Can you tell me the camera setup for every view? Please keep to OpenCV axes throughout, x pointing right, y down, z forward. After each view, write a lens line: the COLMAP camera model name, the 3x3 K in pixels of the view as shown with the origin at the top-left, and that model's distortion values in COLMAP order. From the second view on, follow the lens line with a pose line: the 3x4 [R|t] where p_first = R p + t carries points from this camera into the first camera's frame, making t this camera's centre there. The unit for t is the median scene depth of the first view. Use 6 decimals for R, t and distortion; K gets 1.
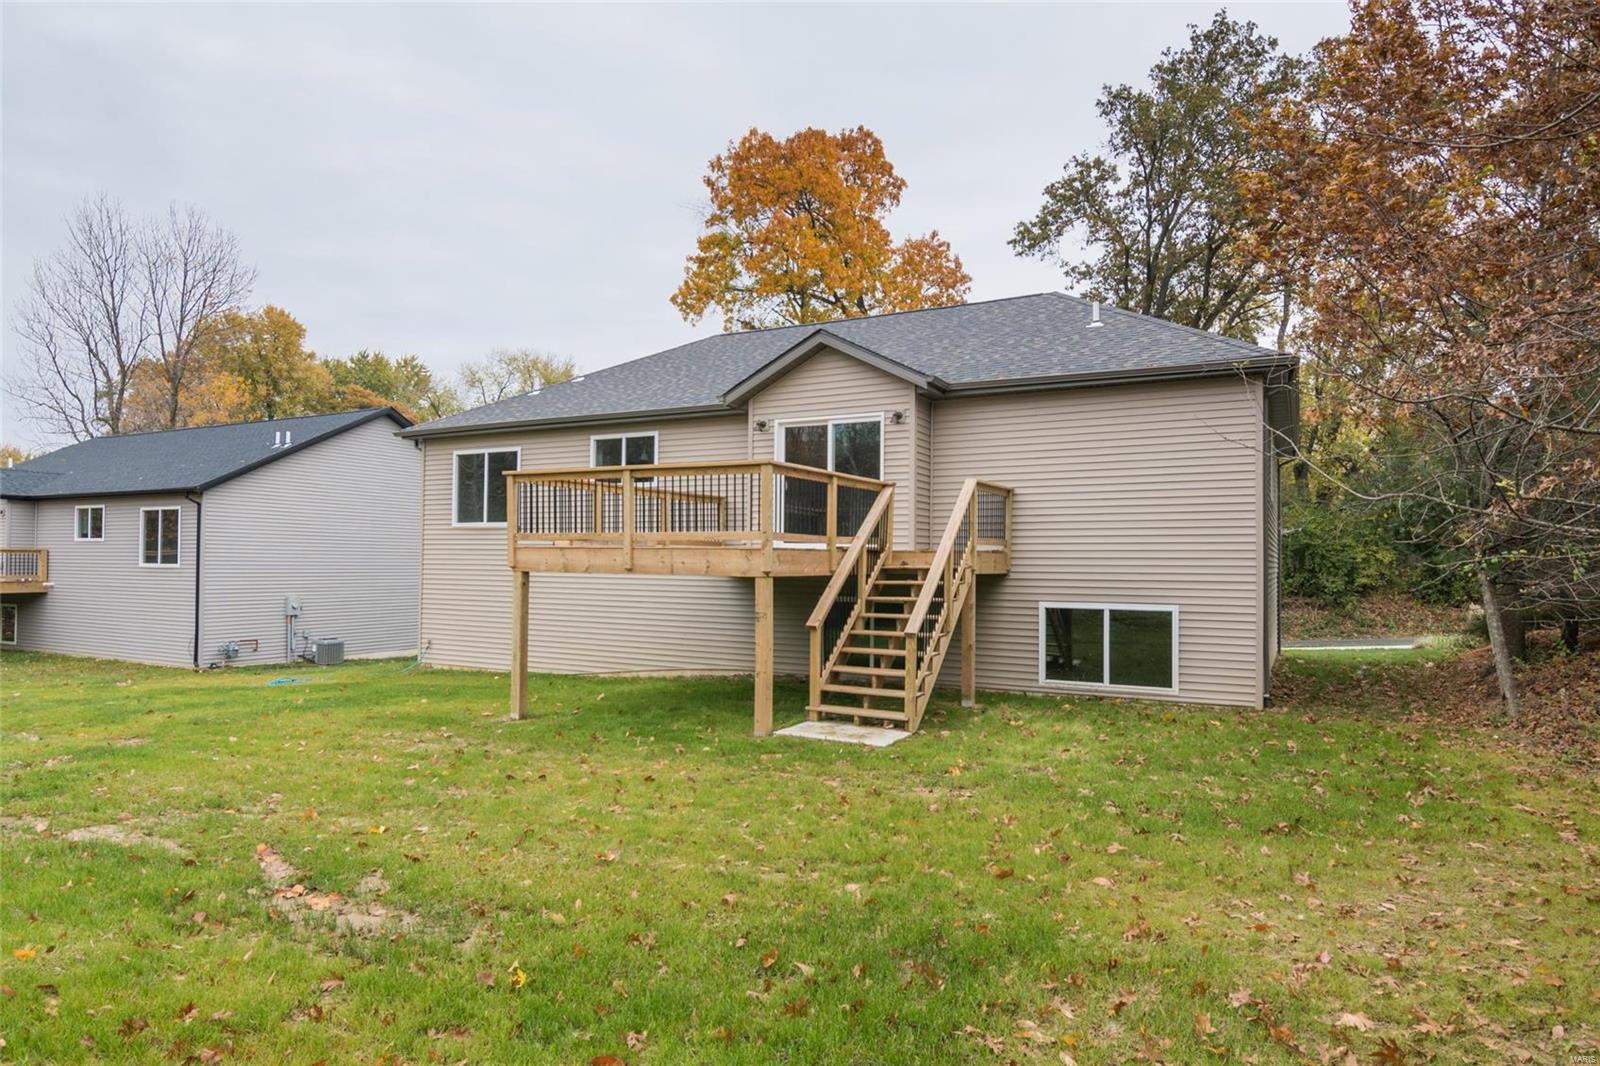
lens RADIAL K [[972.9, 0, 799.4], [0, 972.9, 538.7], [0, 0, 1]] dist [-0.031884, -0.004453]
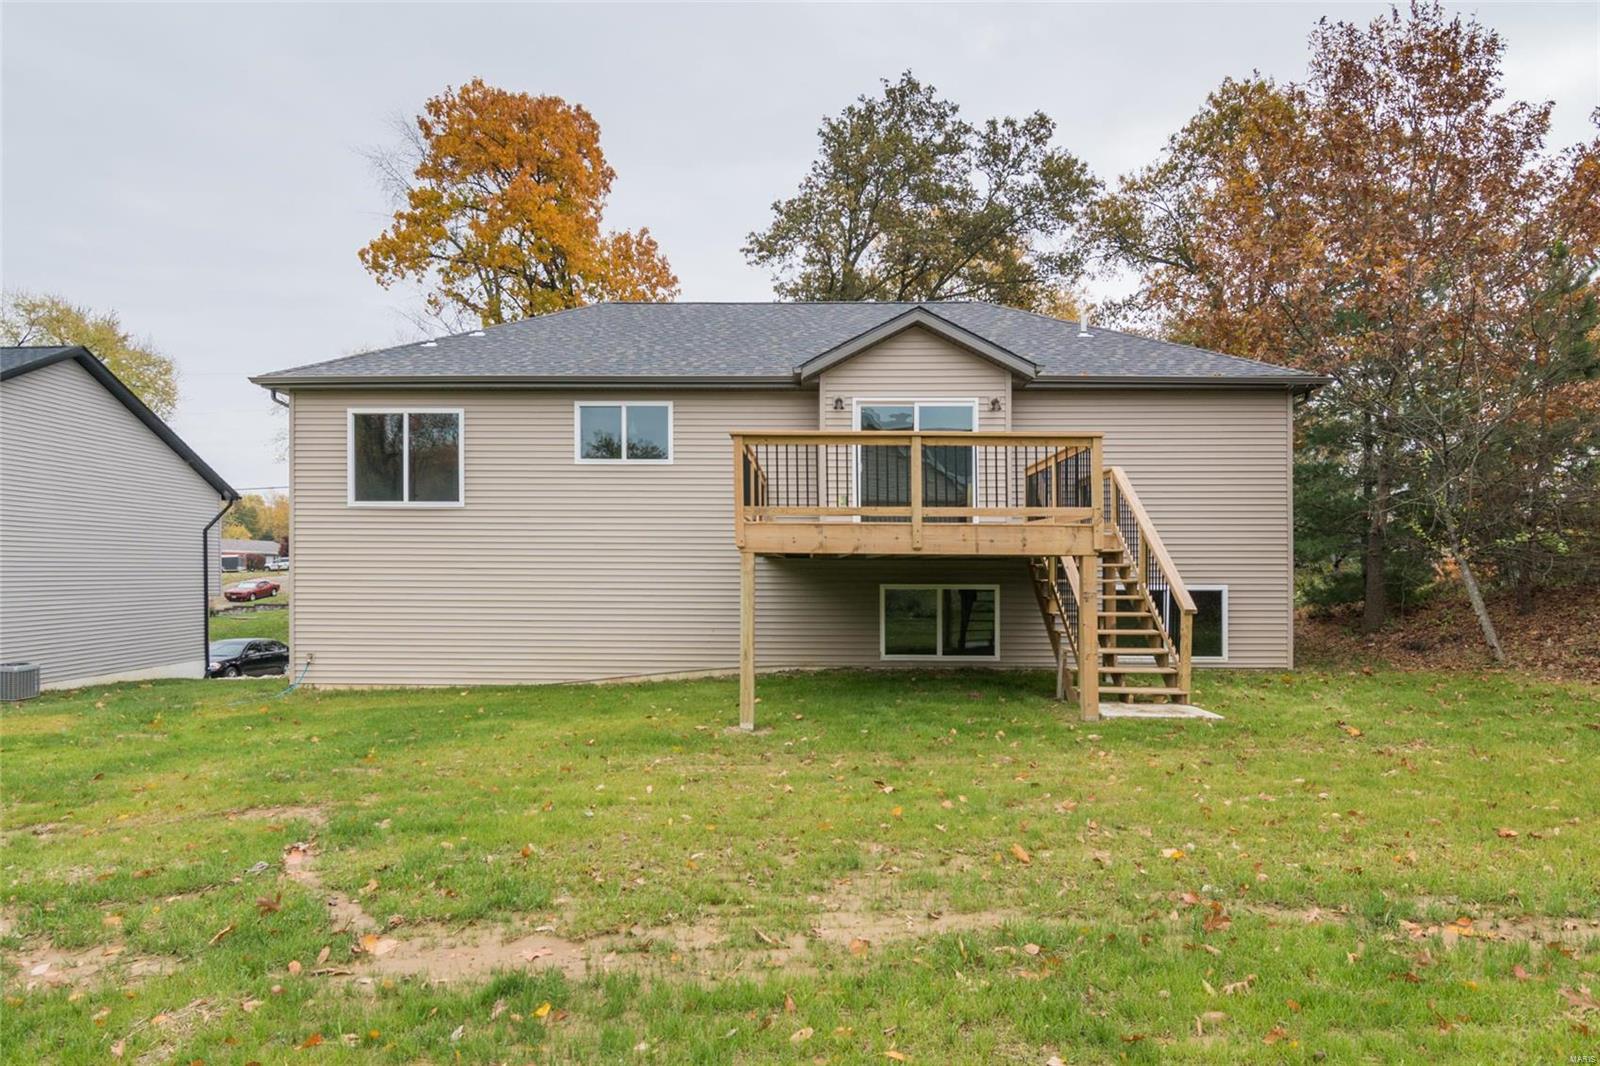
lens RADIAL K [[927.6, 0, 807.5], [0, 927.6, 562.0], [0, 0, 1]] dist [-0.009067, -0.000467]
pose [[0.881728, -0.003265, 0.471748, -0.382393], [-0.006407, 0.999801, 0.018895, 0.015921], [-0.471715, -0.019683, 0.881531, 0.174627]]
